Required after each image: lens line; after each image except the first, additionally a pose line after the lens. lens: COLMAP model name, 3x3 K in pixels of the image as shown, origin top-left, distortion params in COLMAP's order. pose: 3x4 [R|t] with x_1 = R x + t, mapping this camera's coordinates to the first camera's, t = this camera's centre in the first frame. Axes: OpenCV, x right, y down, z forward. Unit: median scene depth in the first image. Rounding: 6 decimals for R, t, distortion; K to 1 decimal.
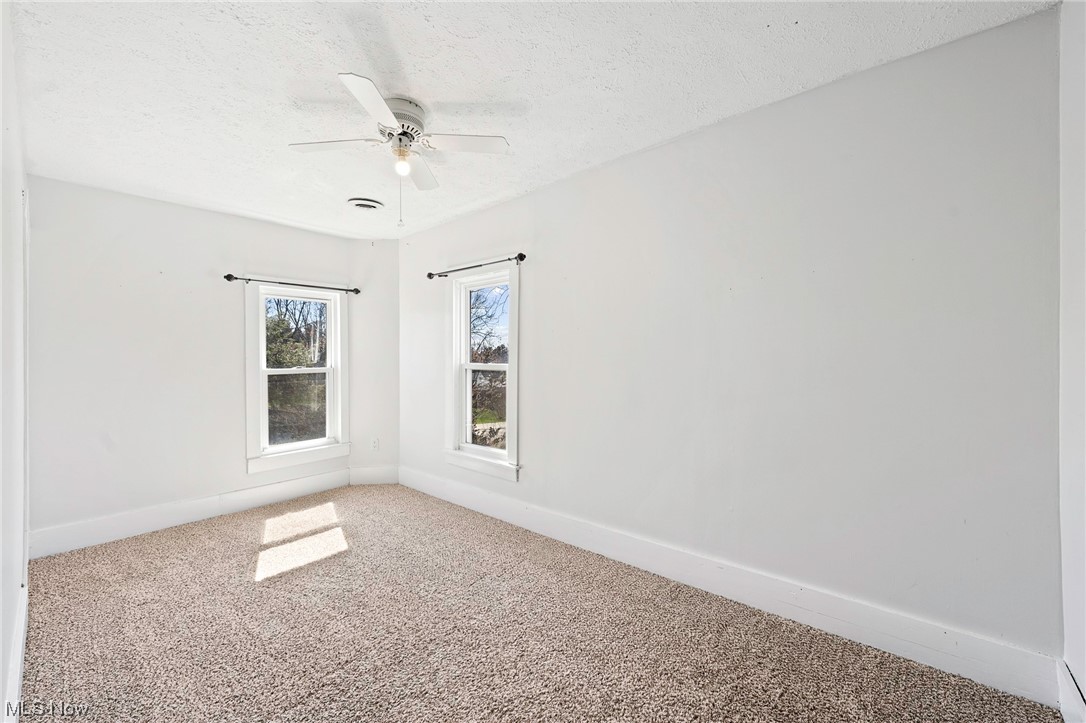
lens RADIAL K [[423.2, 0, 548.6], [0, 423.2, 355.2], [0, 0, 1]] dist [-0.000076, 0.000131]
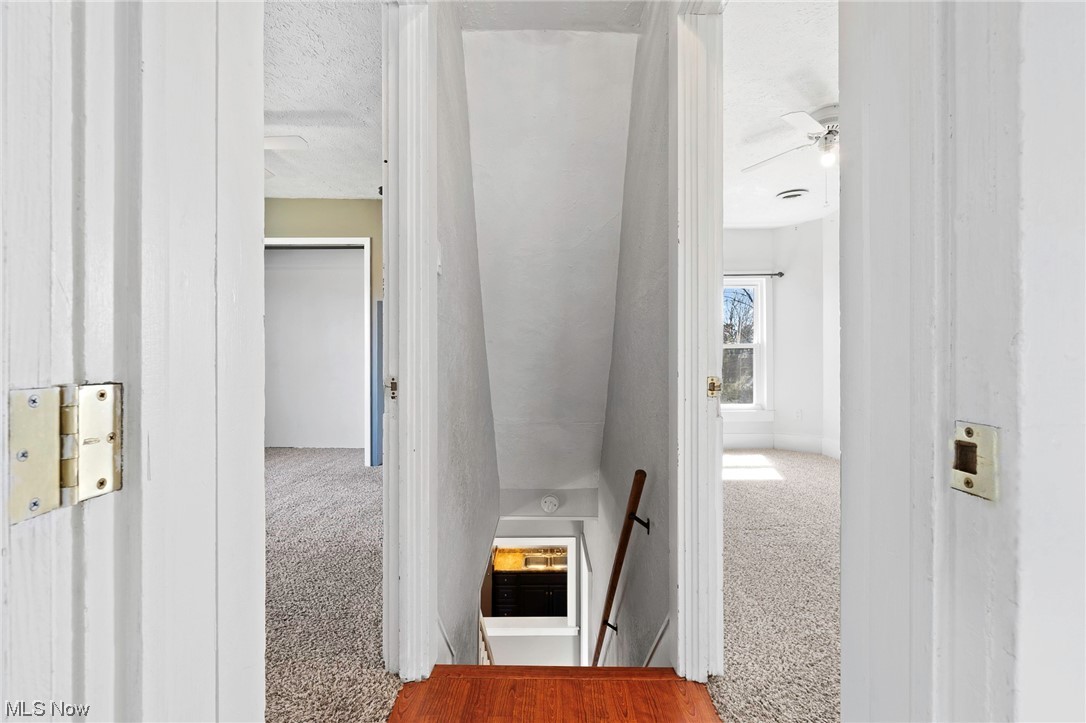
lens RADIAL K [[463.0, 0, 543.0], [0, 463.0, 361.5], [0, 0, 1]] dist [0.012224, -0.000048]
pose [[0.637880, -0.000163, -0.770136, 0.124970], [0.000954, 0.999999, 0.000578, 0.107753], [0.770135, -0.001103, 0.637880, -0.368343]]
